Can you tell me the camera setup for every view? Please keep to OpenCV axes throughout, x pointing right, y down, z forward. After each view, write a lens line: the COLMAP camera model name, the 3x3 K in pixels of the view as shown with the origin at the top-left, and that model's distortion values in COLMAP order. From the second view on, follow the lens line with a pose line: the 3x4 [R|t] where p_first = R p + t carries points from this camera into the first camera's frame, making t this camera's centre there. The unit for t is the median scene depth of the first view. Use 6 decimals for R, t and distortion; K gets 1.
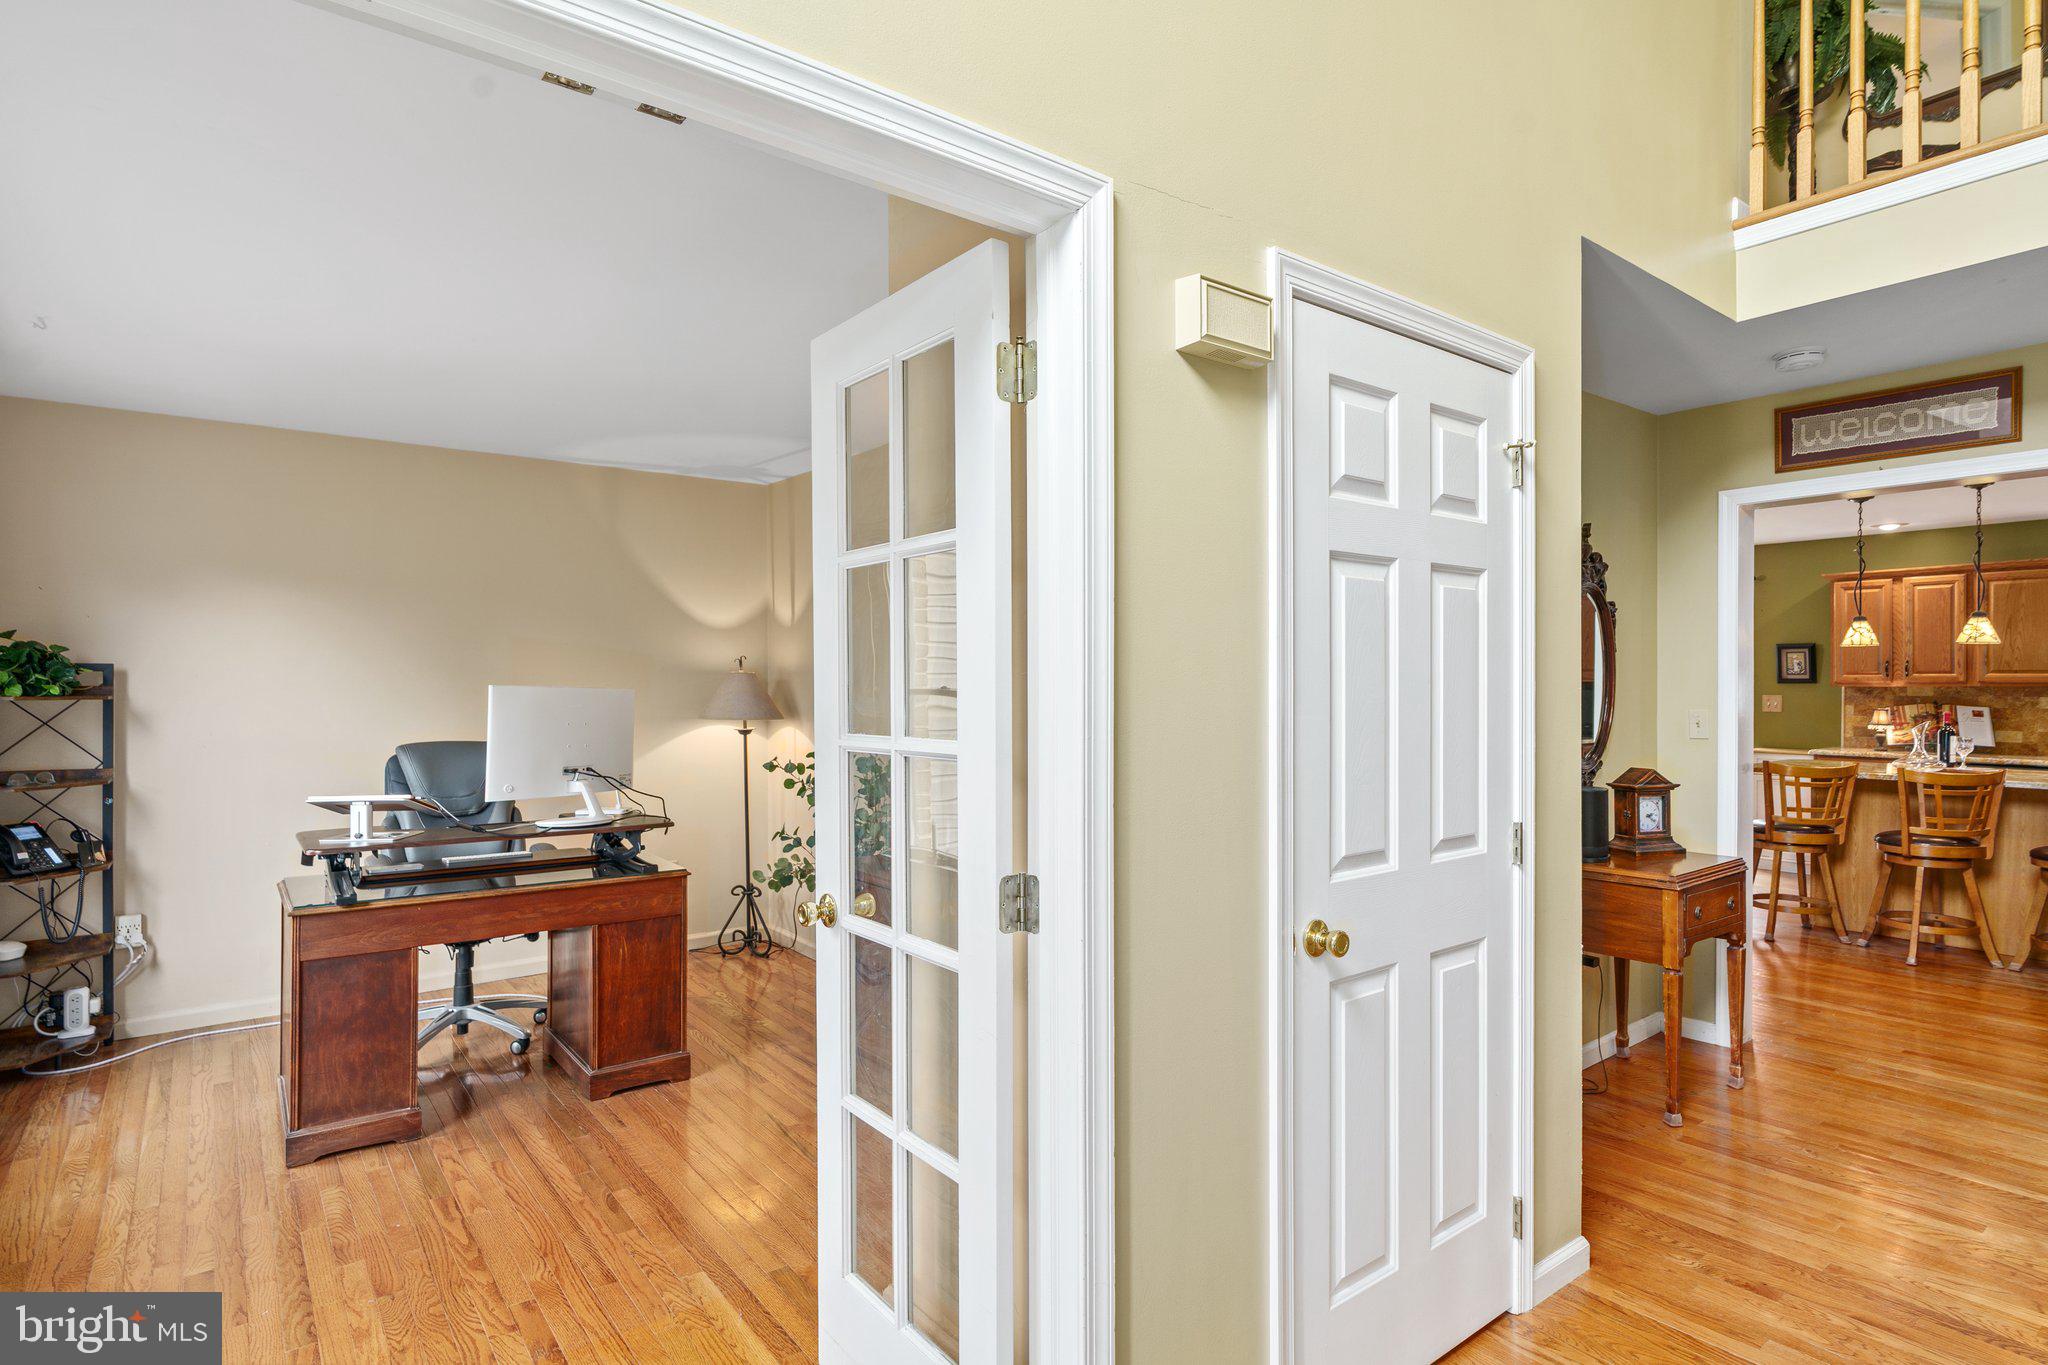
lens RADIAL K [[1065.9, 0, 1016.9], [0, 1065.9, 687.5], [0, 0, 1]] dist [-0.001814, 0.001781]
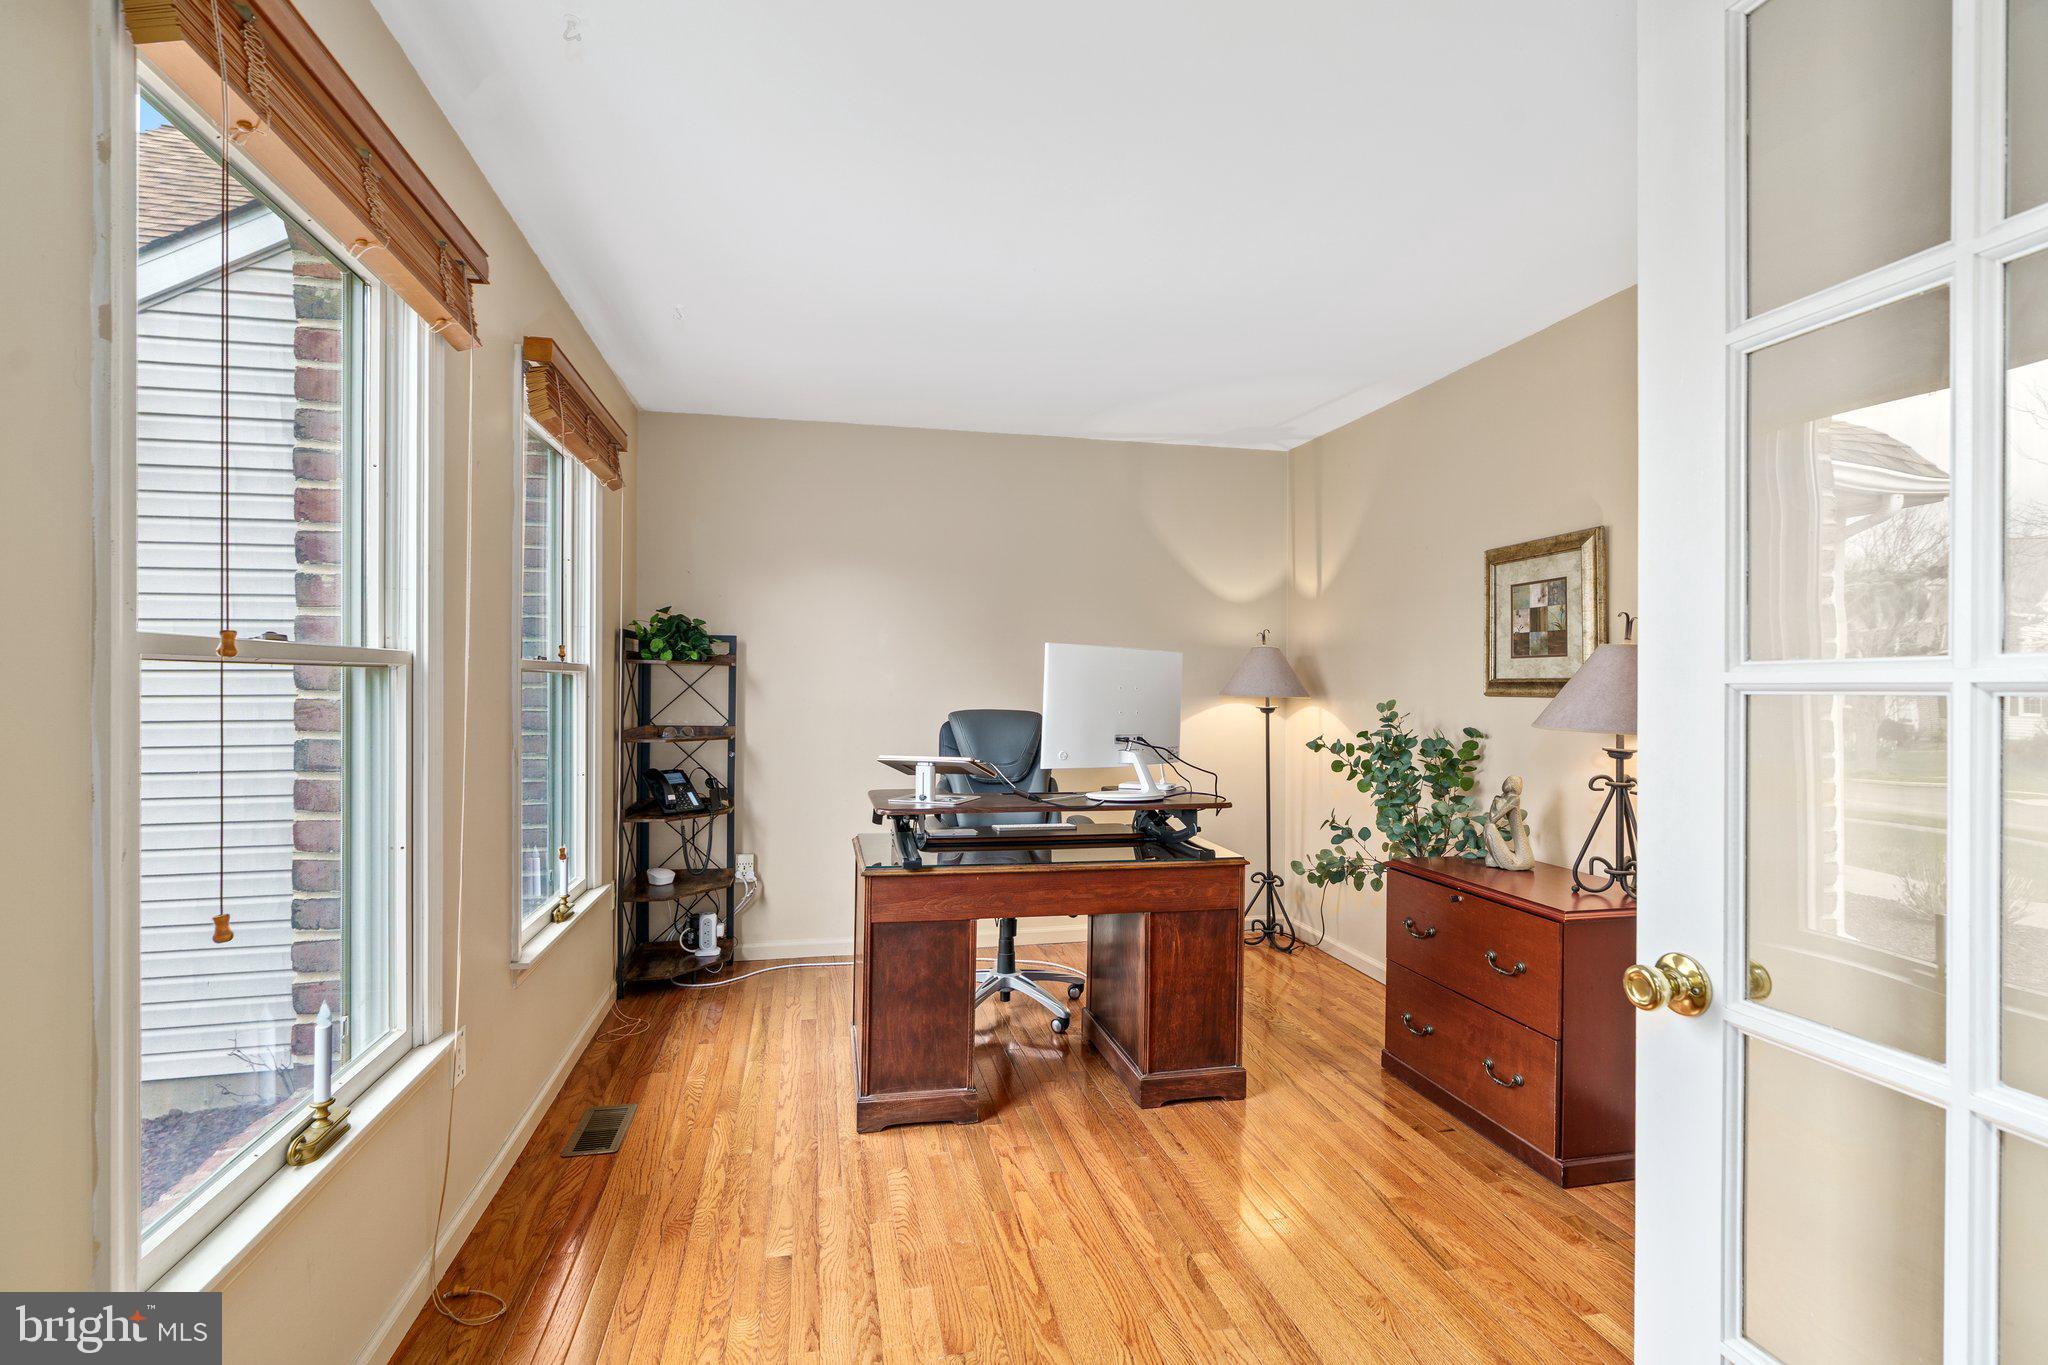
lens RADIAL K [[932.3, 0, 1016.9], [0, 932.3, 679.0], [0, 0, 1]] dist [-0.003050, 0.000558]
pose [[0.907327, 0.005305, -0.420392, -0.159448], [-0.008961, 0.999937, -0.006722, 0.031330], [0.420330, 0.009866, 0.907318, 0.229649]]
